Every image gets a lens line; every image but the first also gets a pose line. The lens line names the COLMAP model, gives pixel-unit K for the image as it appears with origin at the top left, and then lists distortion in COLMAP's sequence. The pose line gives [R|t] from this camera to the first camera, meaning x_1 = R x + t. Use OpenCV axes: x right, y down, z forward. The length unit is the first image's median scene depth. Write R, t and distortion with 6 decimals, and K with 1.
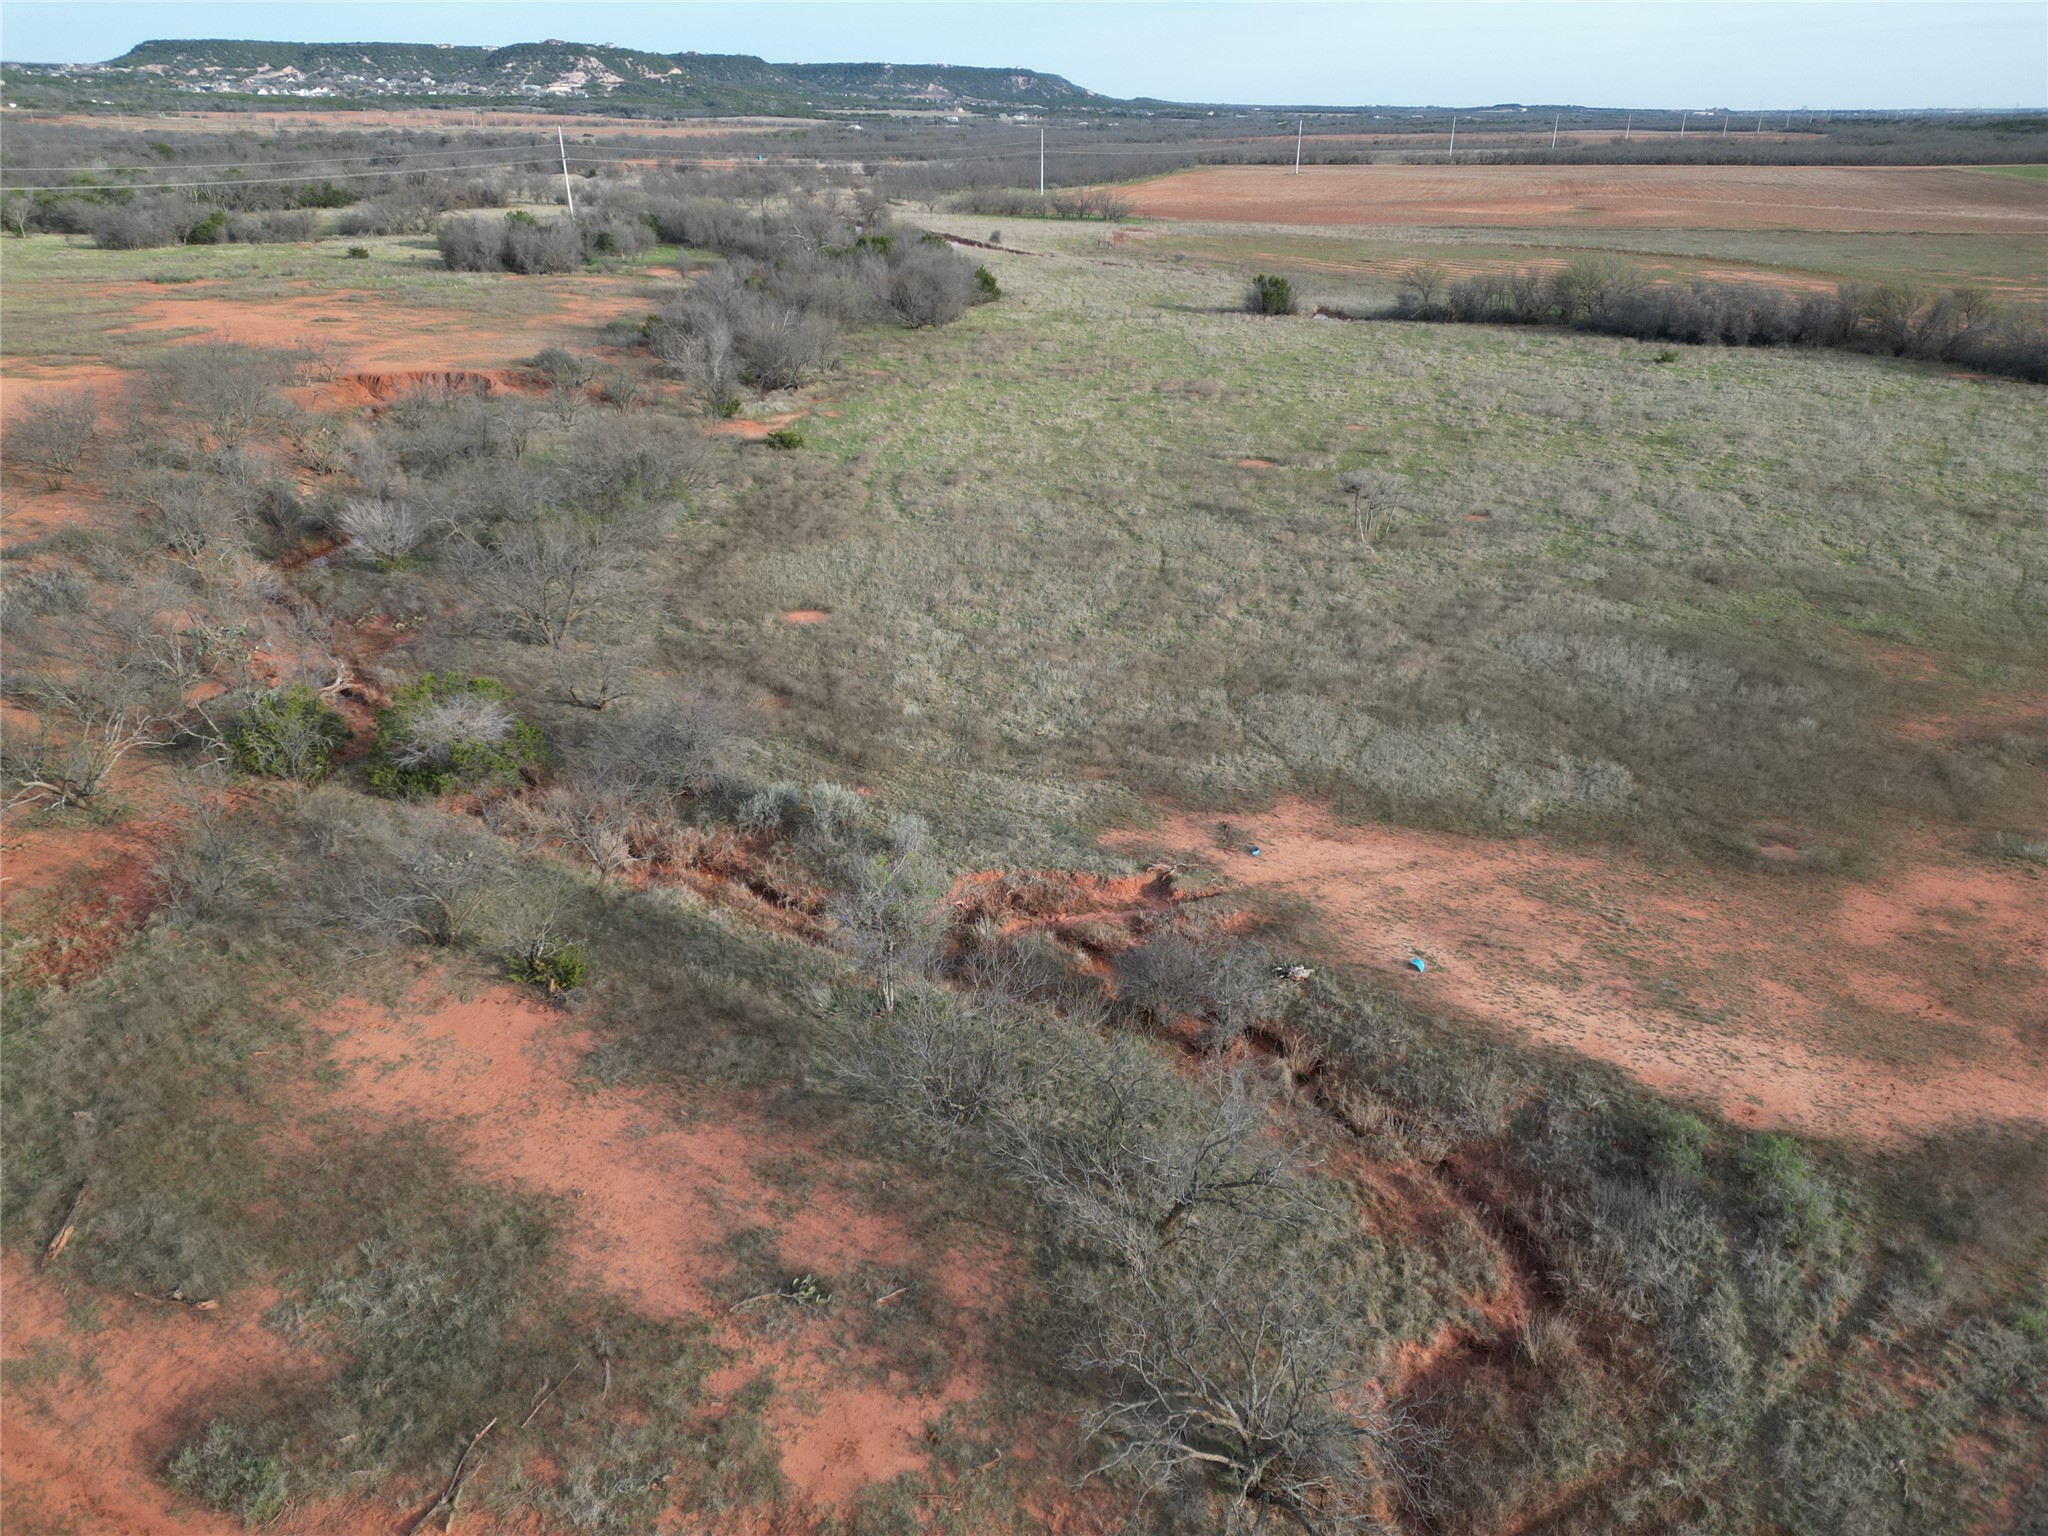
lens RADIAL K [[1473.1, 0, 1027.5], [0, 1473.1, 803.5], [0, 0, 1]] dist [0.098756, -0.093599]
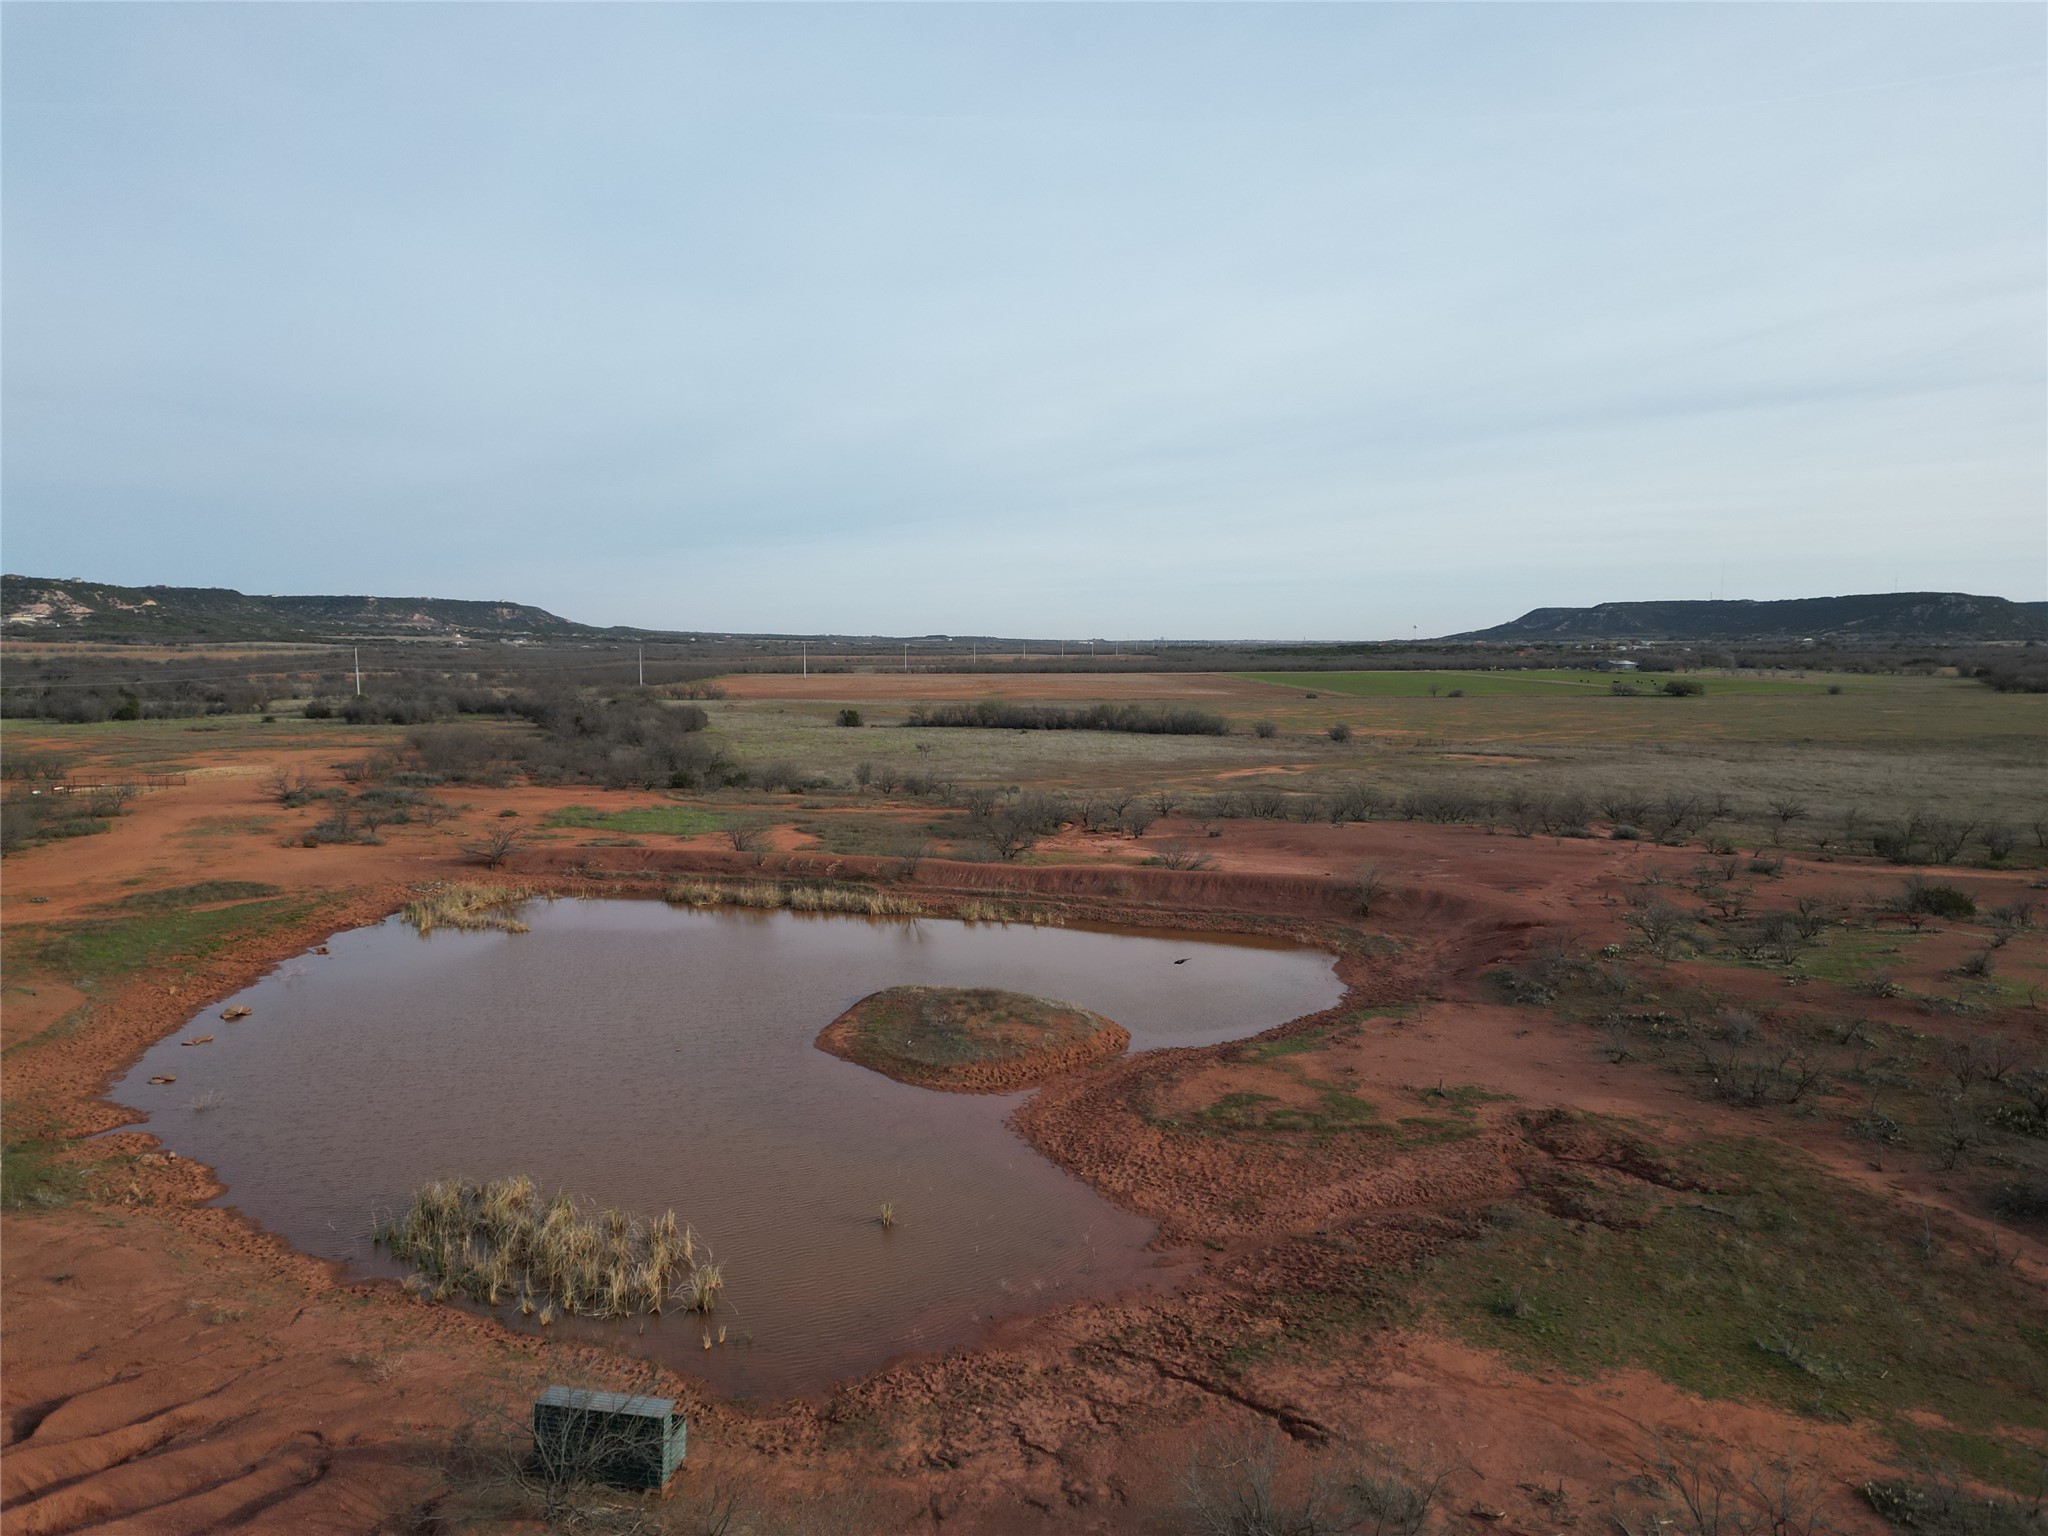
lens RADIAL K [[1473.1, 0, 1009.8], [0, 1473.1, 766.6], [0, 0, 1]] dist [0.098756, -0.093599]
pose [[0.945269, -0.030326, 0.324880, -0.500321], [0.138572, 0.938732, -0.315562, 0.679664], [-0.295406, 0.343310, 0.891557, -1.475722]]
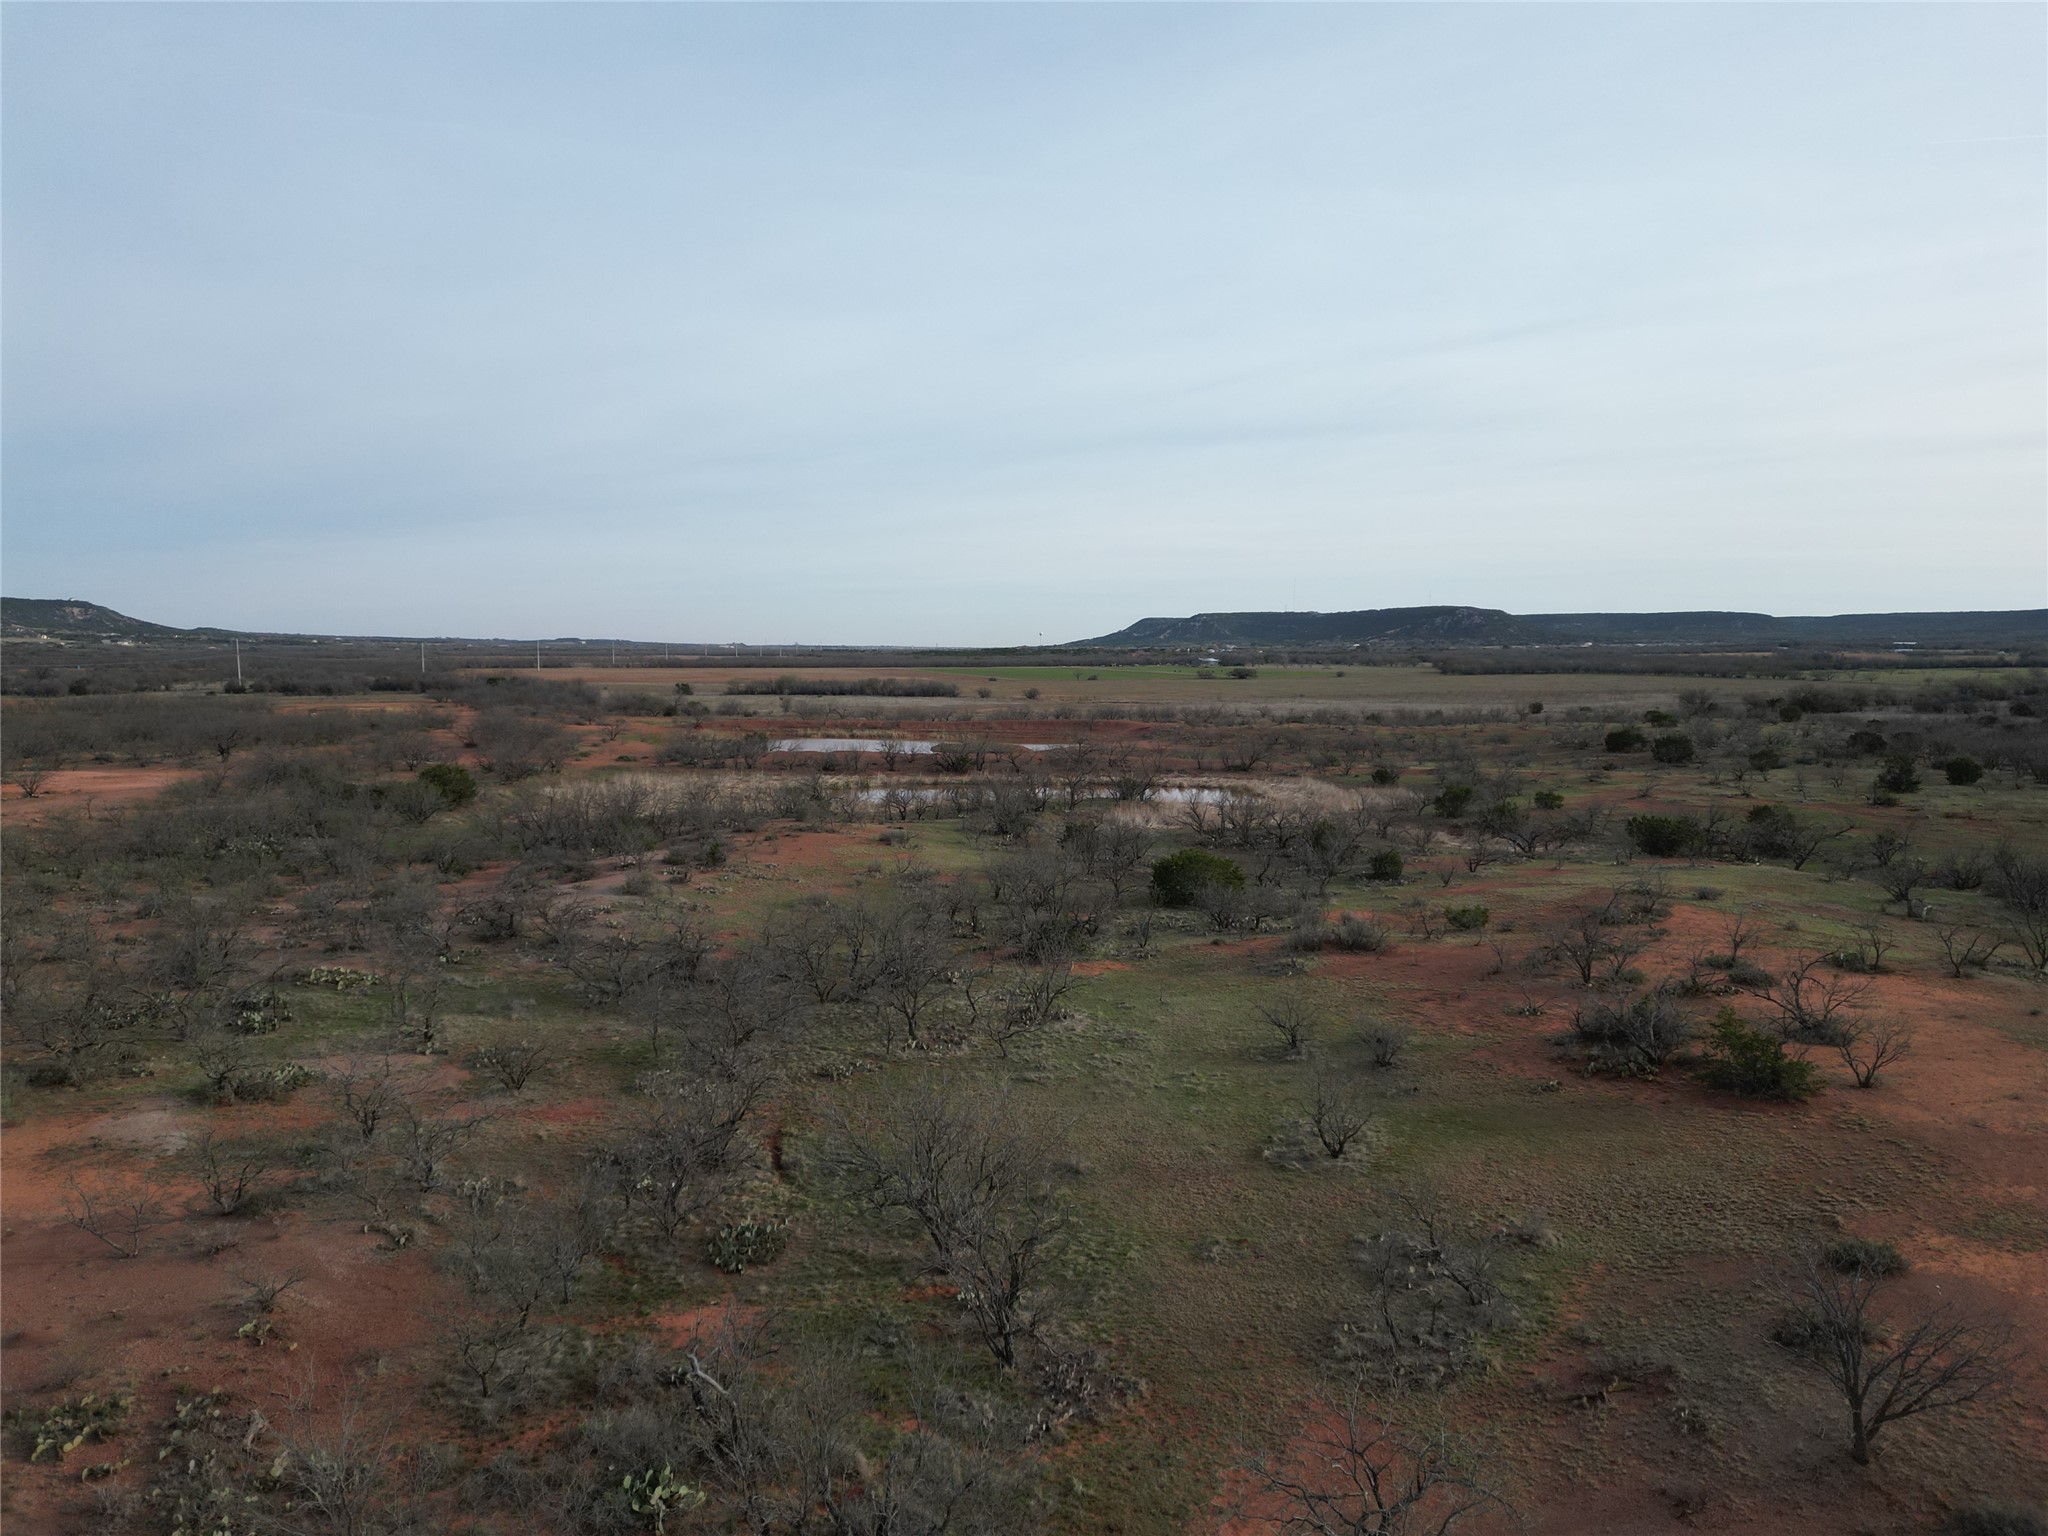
lens RADIAL K [[1473.1, 0, 1007.6], [0, 1473.1, 787.8], [0, 0, 1]] dist [0.098756, -0.093599]
pose [[0.836708, -0.053921, 0.544989, -1.494725], [0.230210, 0.937579, -0.260672, 1.229652], [-0.496914, 0.343568, 0.796893, -2.574670]]
